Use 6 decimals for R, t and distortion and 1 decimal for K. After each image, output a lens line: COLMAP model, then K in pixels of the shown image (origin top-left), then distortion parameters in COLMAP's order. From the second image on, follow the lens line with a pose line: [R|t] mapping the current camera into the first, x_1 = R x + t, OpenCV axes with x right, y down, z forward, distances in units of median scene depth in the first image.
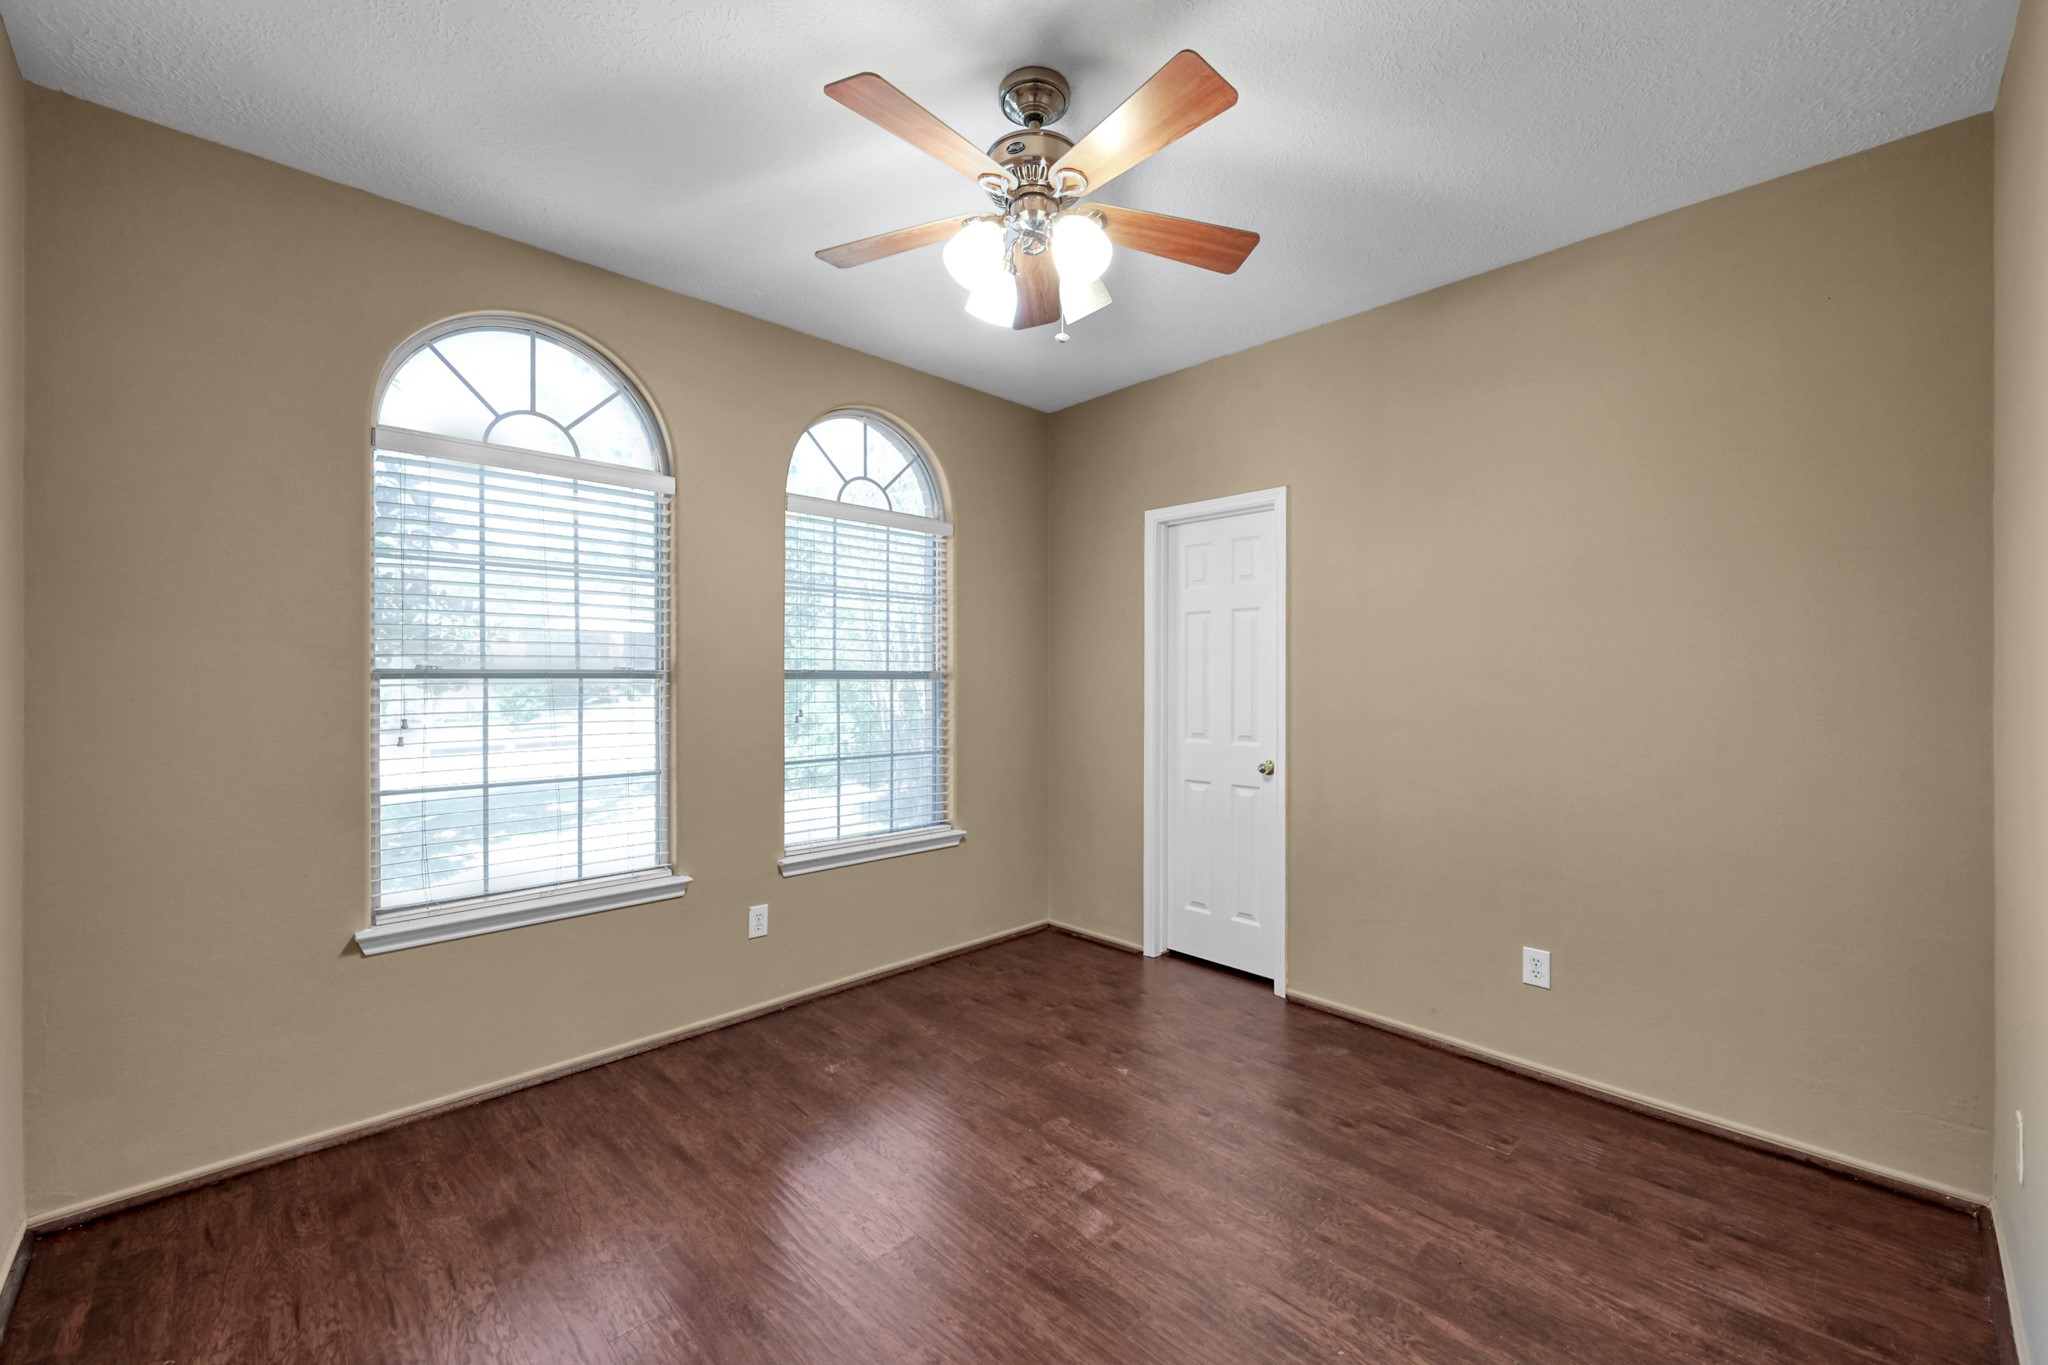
lens RADIAL K [[818.8, 0, 1024.3], [0, 818.8, 682.3], [0, 0, 1]] dist [0.006290, 0.000396]
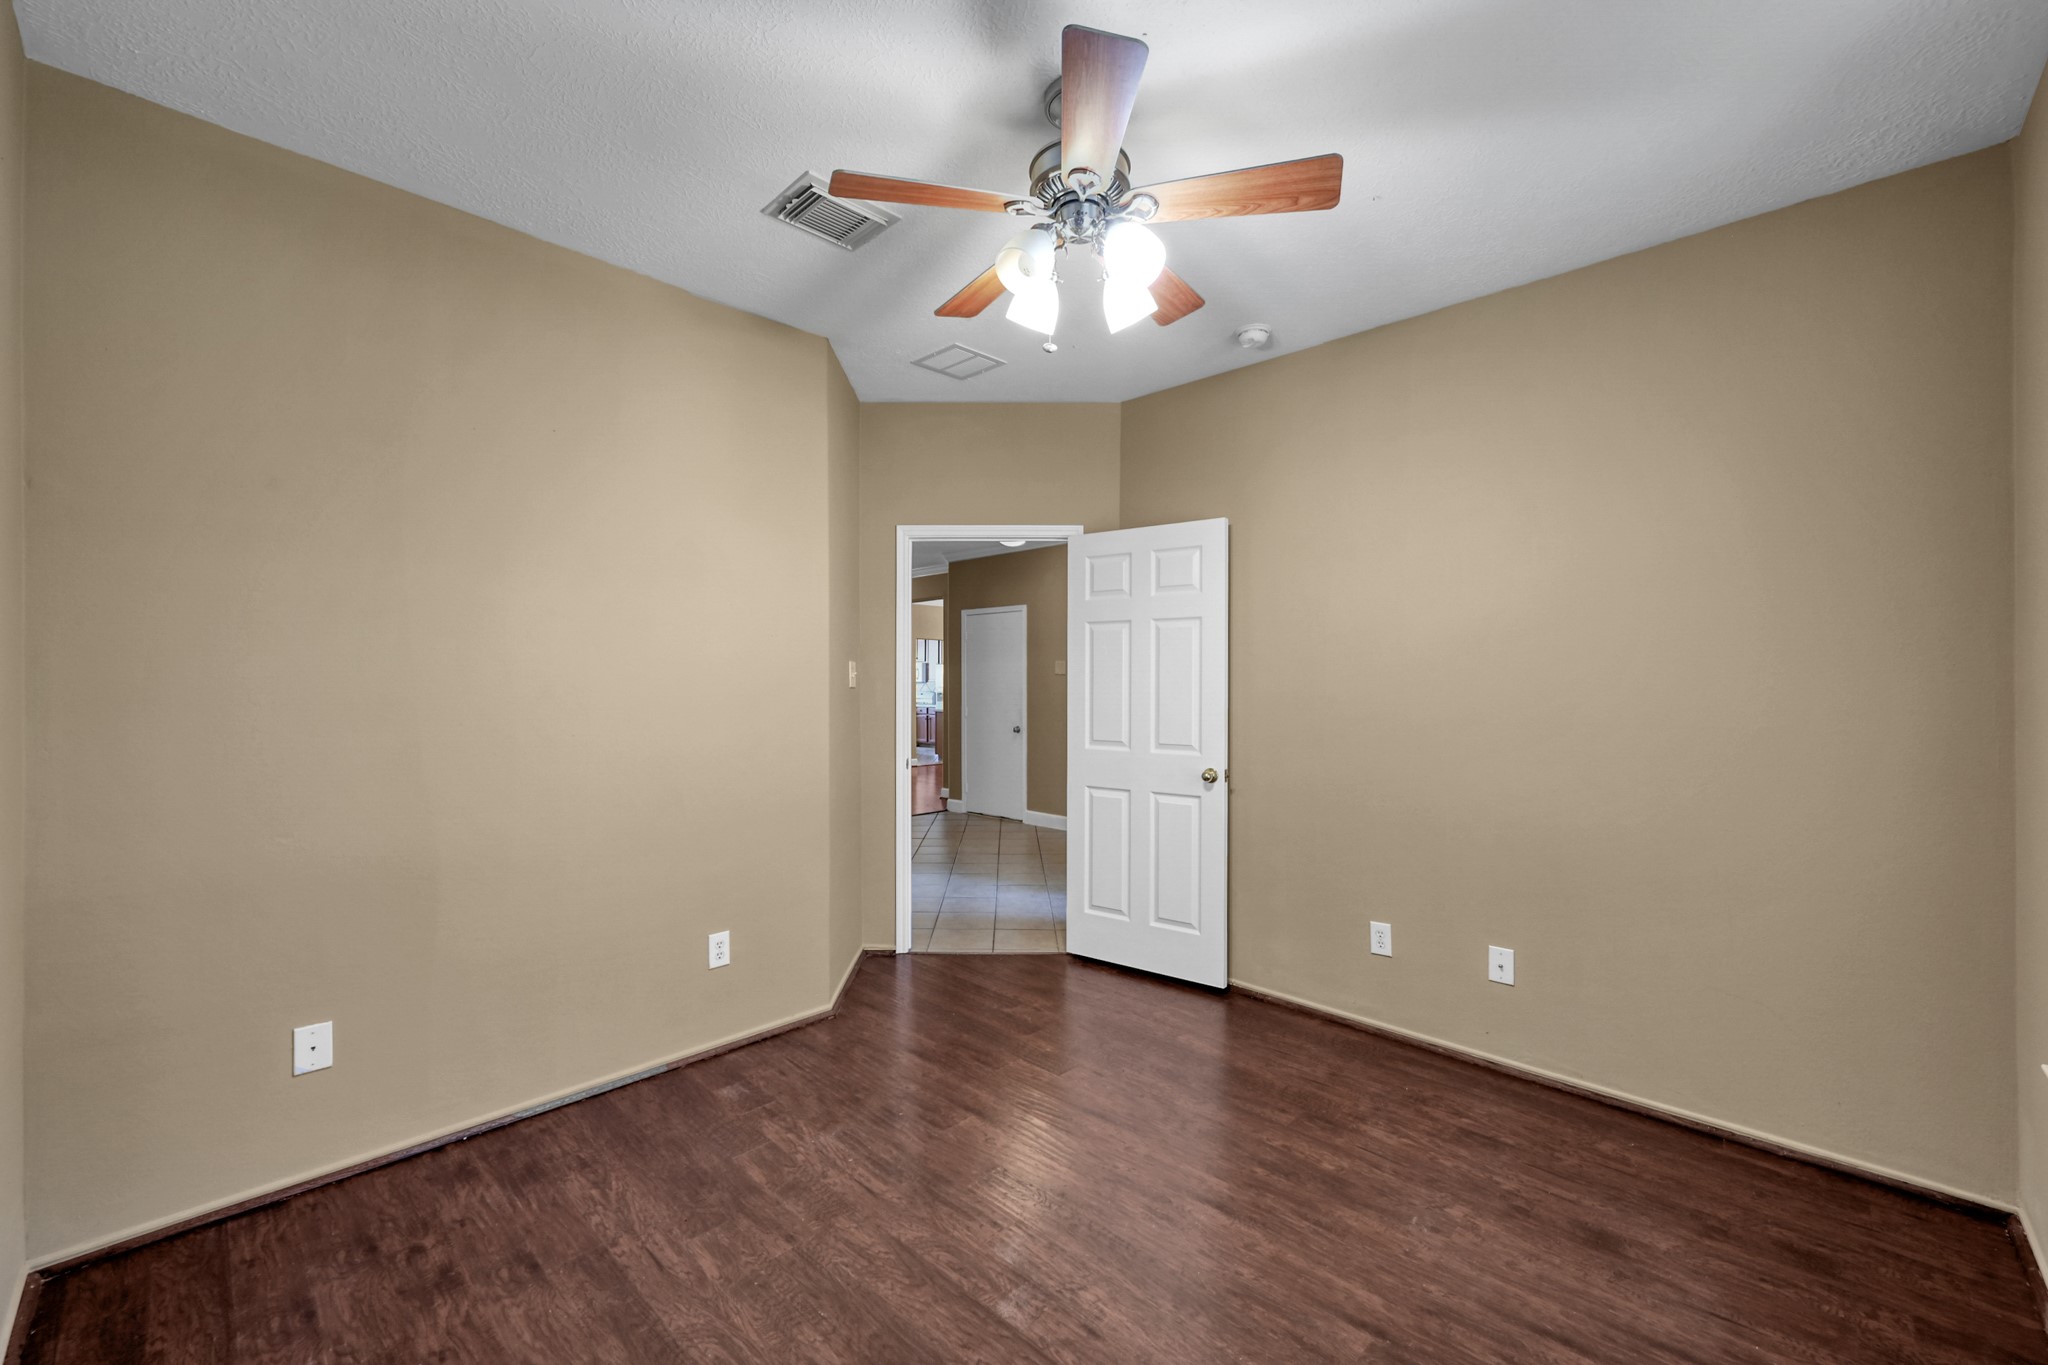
lens RADIAL K [[818.8, 0, 1033.4], [0, 818.8, 676.9], [0, 0, 1]] dist [0.006290, 0.000396]
pose [[-0.998841, -0.004533, -0.047925, 0.112105], [-0.004324, 0.999981, -0.004454, -0.020265], [0.047945, -0.004242, -0.998841, 1.989652]]
